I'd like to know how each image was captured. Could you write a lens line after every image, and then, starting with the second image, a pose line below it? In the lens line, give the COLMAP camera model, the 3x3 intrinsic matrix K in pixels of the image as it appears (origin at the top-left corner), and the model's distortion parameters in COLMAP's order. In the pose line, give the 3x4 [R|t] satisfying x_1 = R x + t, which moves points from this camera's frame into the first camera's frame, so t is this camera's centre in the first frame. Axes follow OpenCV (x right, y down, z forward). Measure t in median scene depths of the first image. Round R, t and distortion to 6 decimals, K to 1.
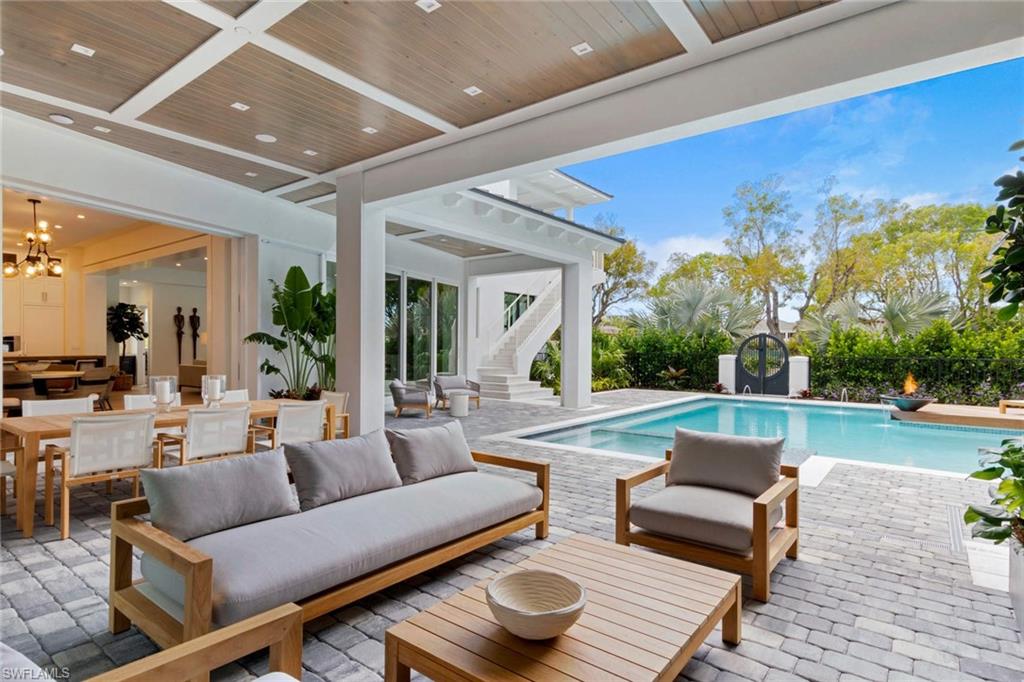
lens RADIAL K [[542.6, 0, 513.5], [0, 542.6, 340.6], [0, 0, 1]] dist [0.016505, -0.006778]
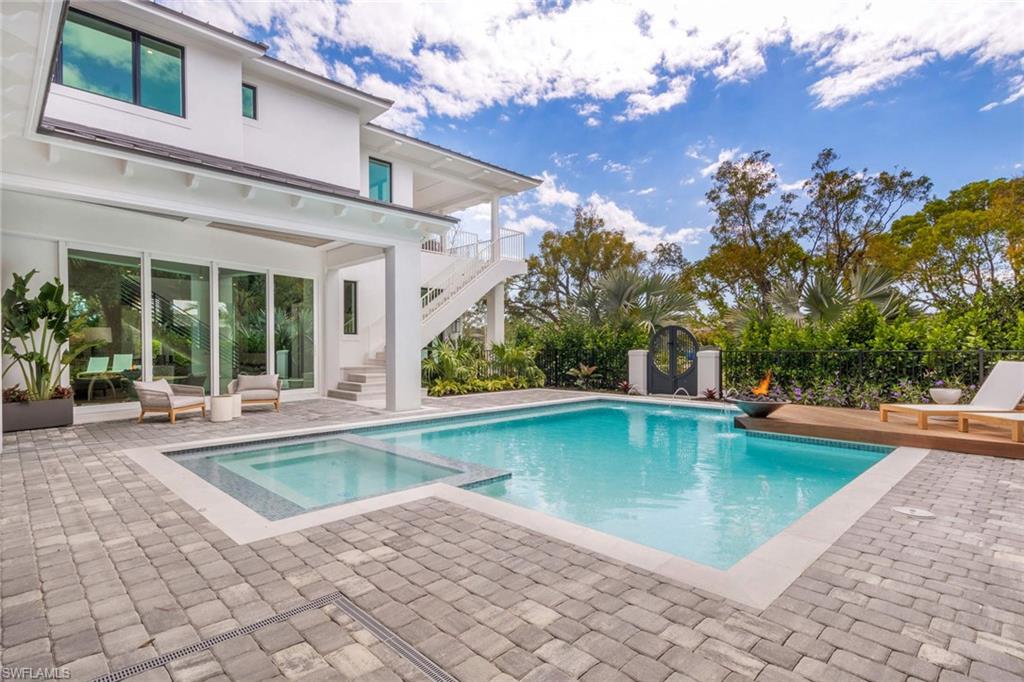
lens RADIAL K [[518.8, 0, 510.0], [0, 518.8, 343.7], [0, 0, 1]] dist [0.018311, 0.000286]
pose [[0.991286, -0.011394, -0.131230, 0.311812], [0.011900, 0.999924, 0.003070, 0.011402], [0.131185, -0.004604, 0.991347, 0.142385]]
